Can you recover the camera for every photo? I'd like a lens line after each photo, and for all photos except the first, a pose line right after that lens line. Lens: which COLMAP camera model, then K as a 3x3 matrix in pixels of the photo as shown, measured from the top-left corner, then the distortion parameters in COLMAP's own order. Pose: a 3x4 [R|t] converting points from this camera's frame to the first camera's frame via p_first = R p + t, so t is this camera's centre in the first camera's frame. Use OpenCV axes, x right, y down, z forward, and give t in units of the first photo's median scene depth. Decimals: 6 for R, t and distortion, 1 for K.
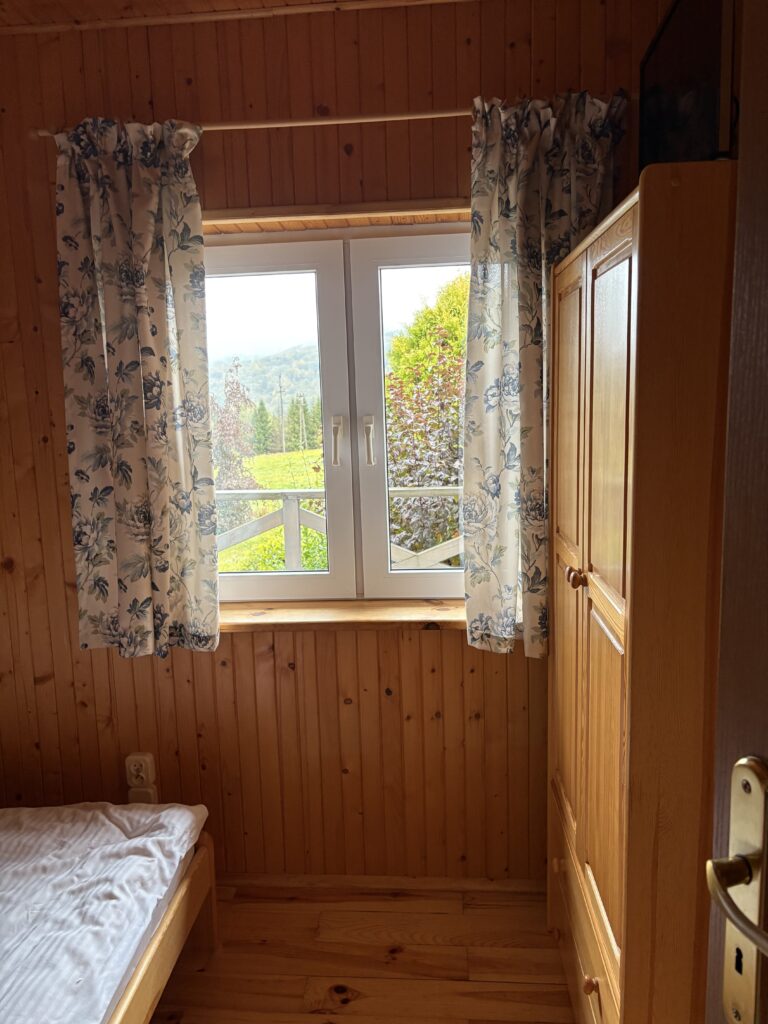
lens RADIAL K [[771.3, 0, 378.3], [0, 771.3, 513.5], [0, 0, 1]] dist [0.054263, -0.061401]
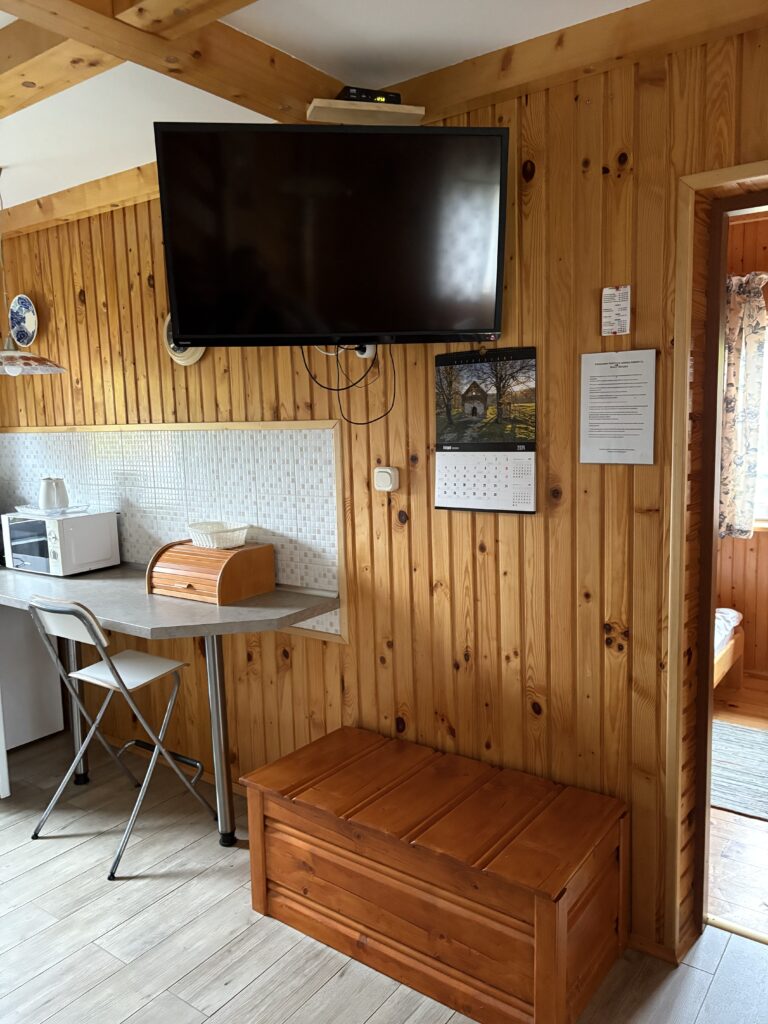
lens RADIAL K [[771.3, 0, 388.8], [0, 771.3, 512.9], [0, 0, 1]] dist [0.054263, -0.061401]
pose [[0.854921, 0.074522, -0.513378, 0.009259], [-0.072628, 0.997075, 0.023788, 0.140789], [0.513649, 0.016949, 0.857833, -1.184209]]
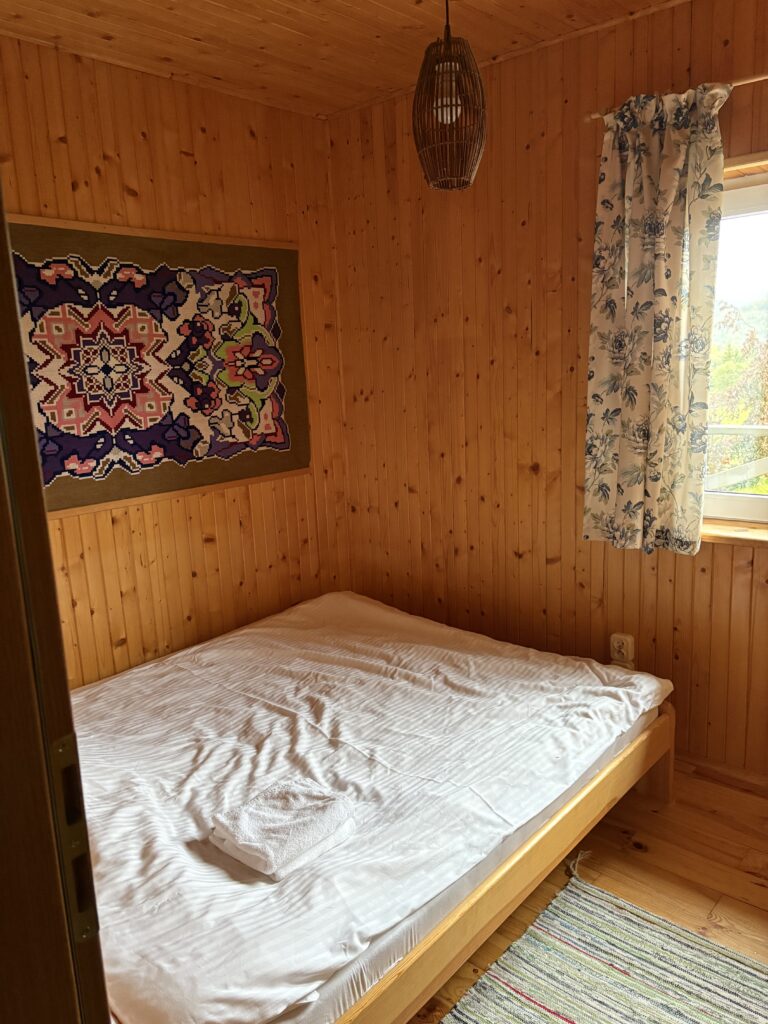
lens RADIAL K [[771.3, 0, 374.7], [0, 771.3, 506.4], [0, 0, 1]] dist [0.054263, -0.061401]
pose [[0.792957, 0.111785, -0.598935, 0.099272], [-0.068214, 0.993133, 0.095046, 0.030541], [0.605447, -0.034512, 0.795137, -0.206933]]
